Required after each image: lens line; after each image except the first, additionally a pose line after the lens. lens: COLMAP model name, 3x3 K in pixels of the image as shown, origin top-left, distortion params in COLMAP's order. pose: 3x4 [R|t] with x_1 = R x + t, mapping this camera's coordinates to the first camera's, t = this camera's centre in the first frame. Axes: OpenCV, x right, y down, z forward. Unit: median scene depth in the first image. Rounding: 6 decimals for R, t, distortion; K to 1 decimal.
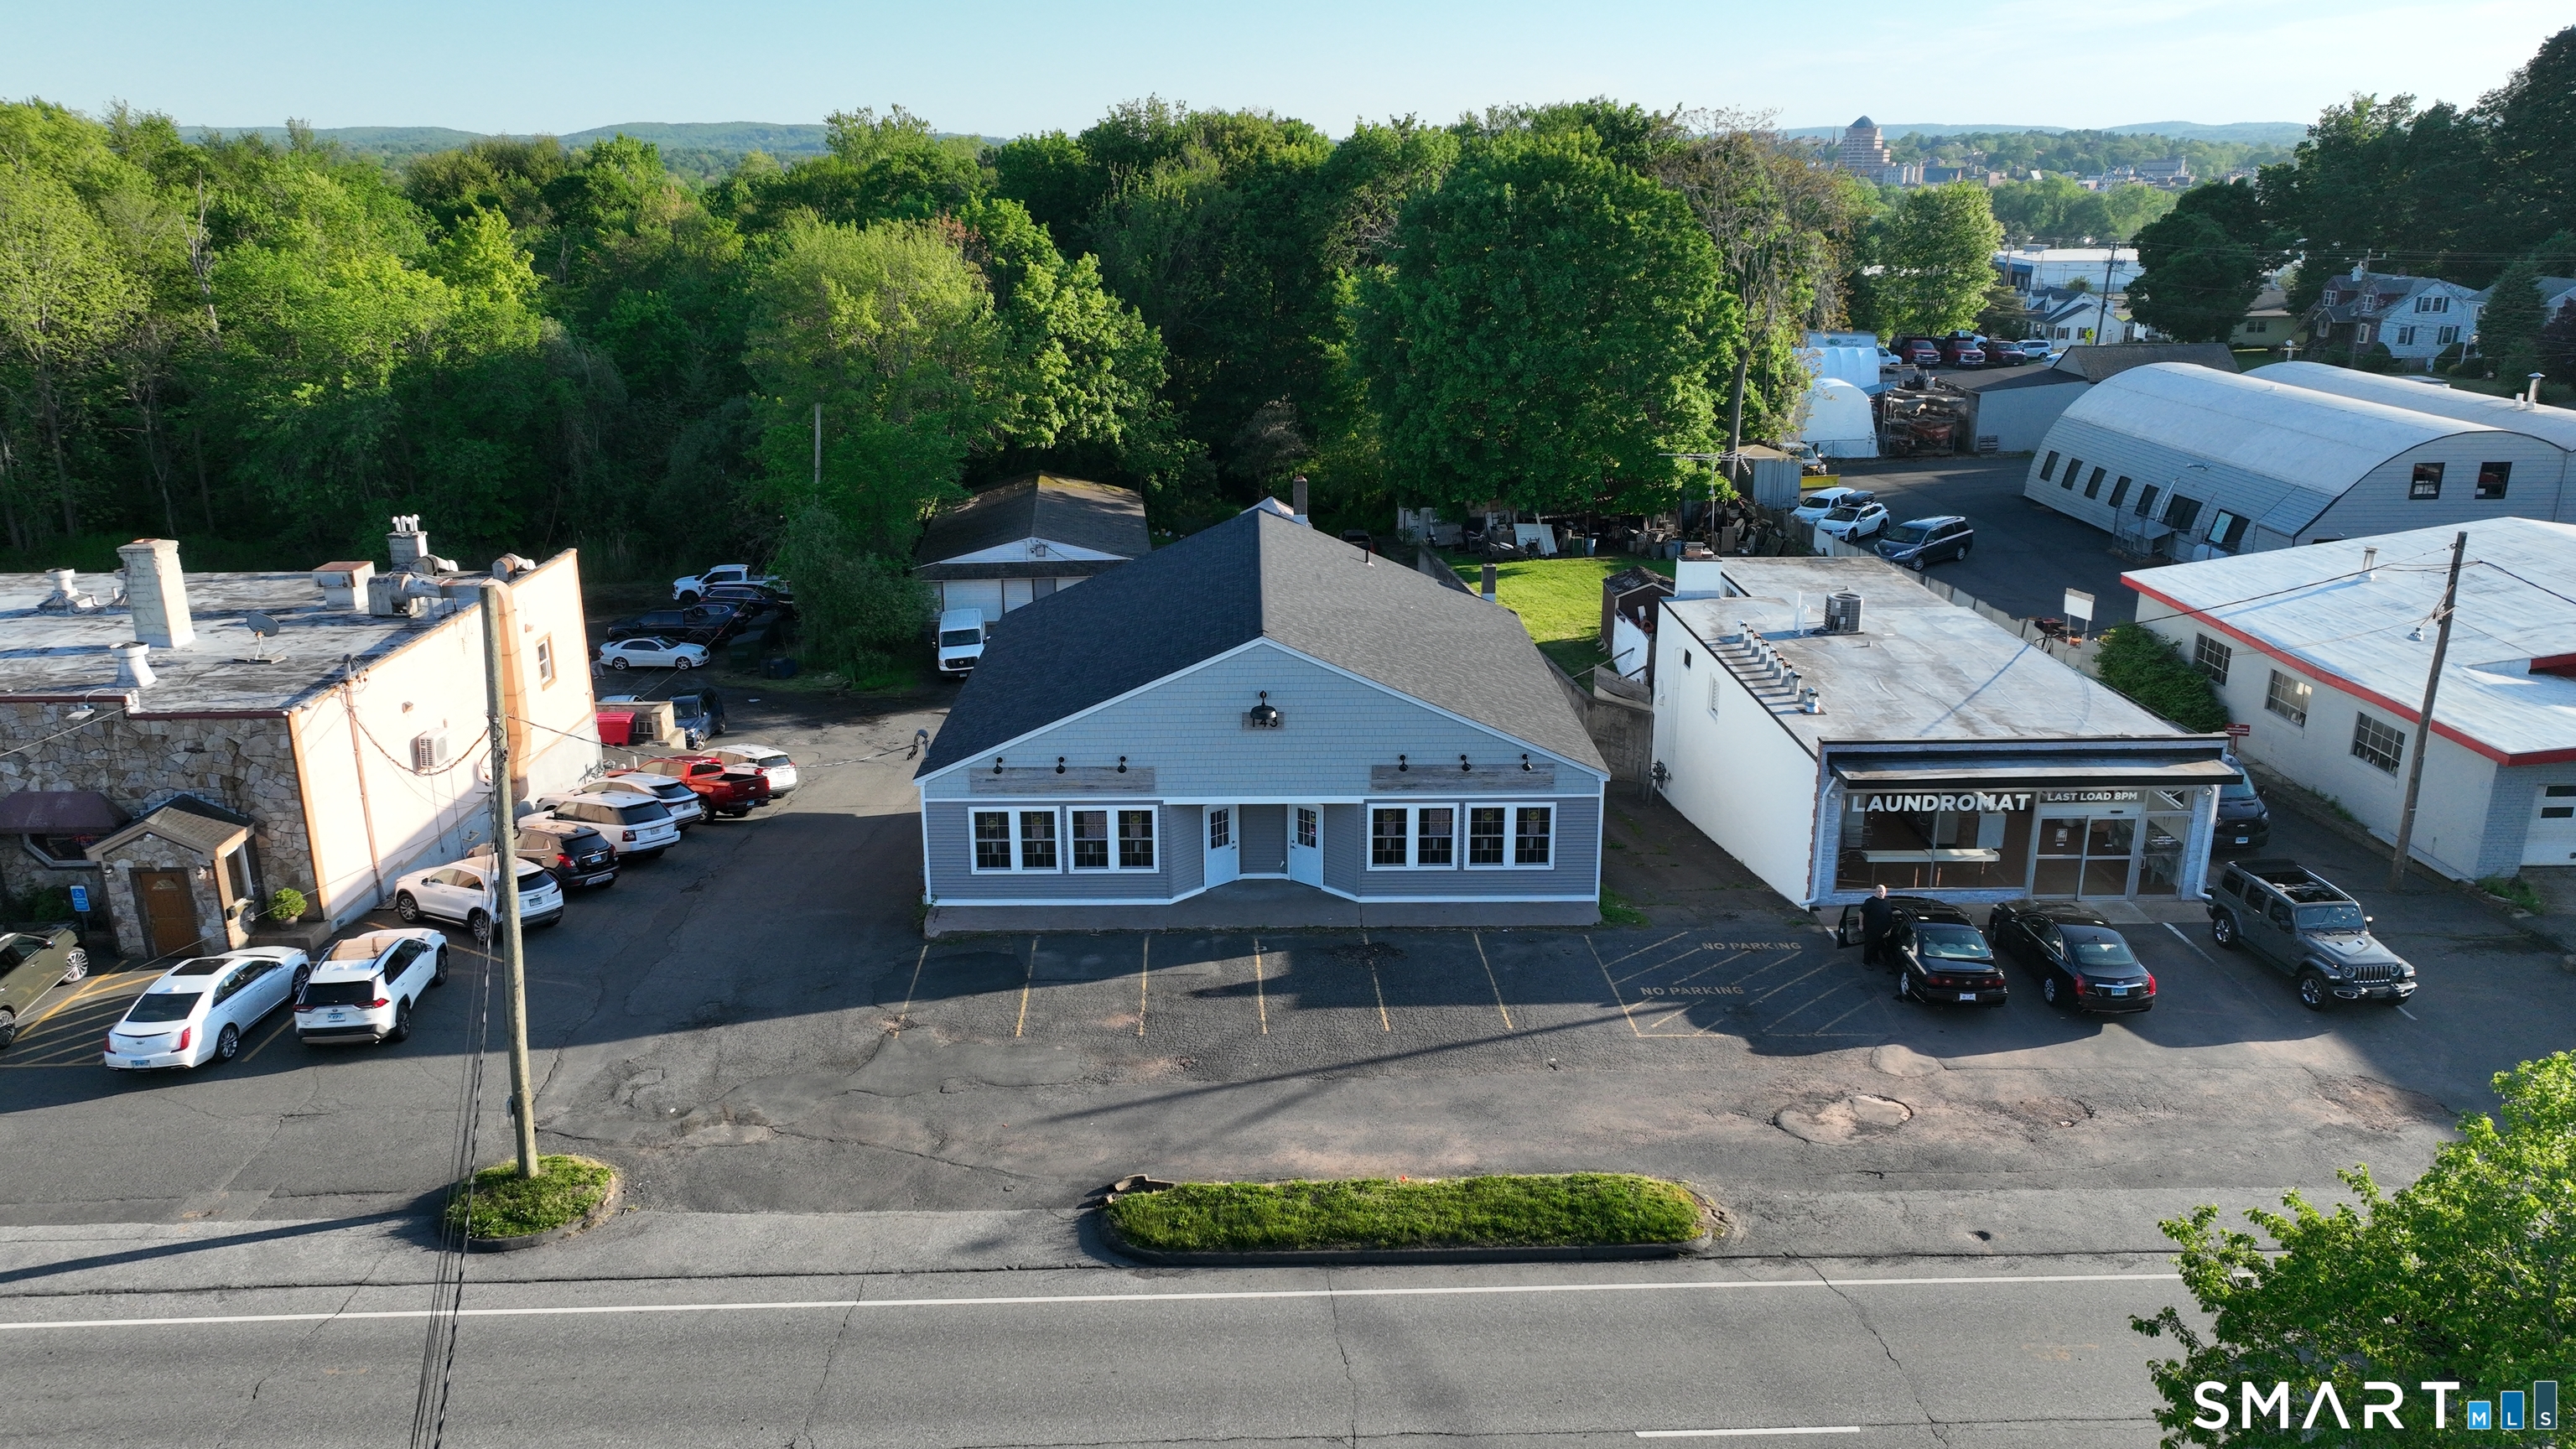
lens RADIAL K [[1825.9, 0, 1286.2], [0, 1825.9, 724.4], [0, 0, 1]] dist [-0.001133, 0.014419]
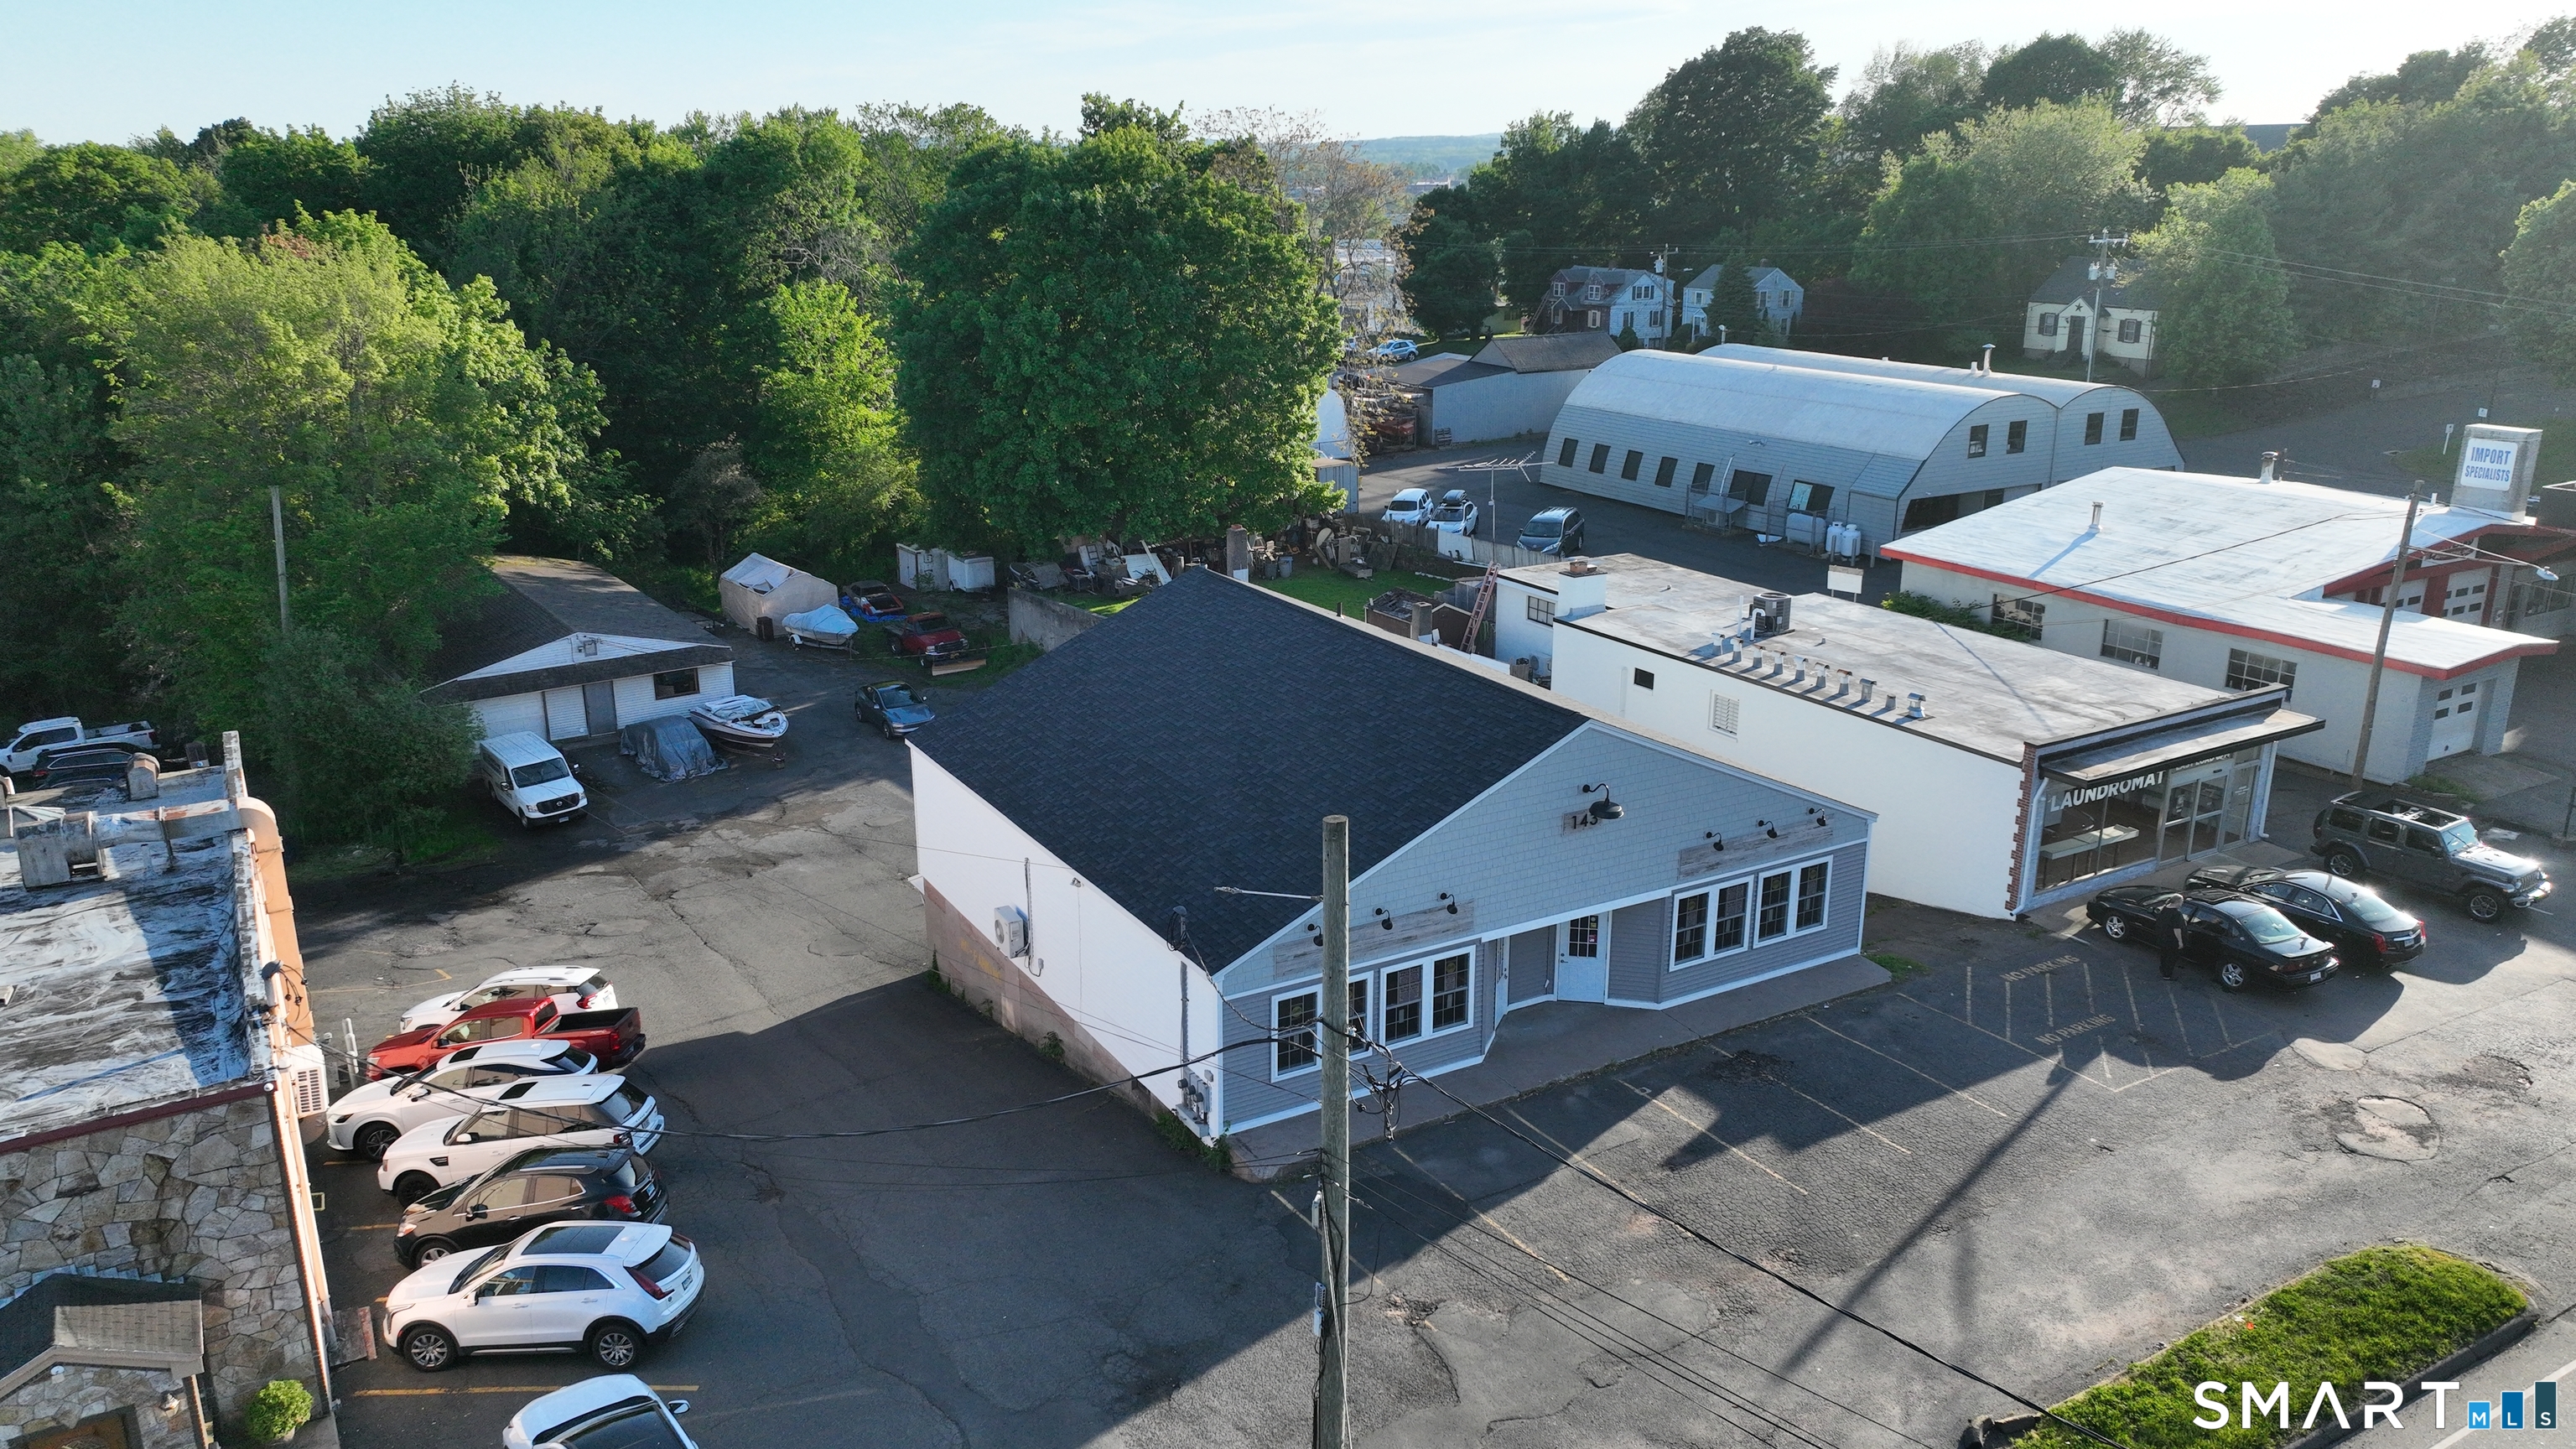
lens RADIAL K [[1825.9, 0, 1299.8], [0, 1825.9, 718.1], [0, 0, 1]] dist [-0.001133, 0.014419]
pose [[0.872803, -0.139231, 0.467792, -0.474812], [0.143486, 0.989291, 0.026731, -0.082692], [-0.466504, 0.043791, 0.883434, 0.305115]]
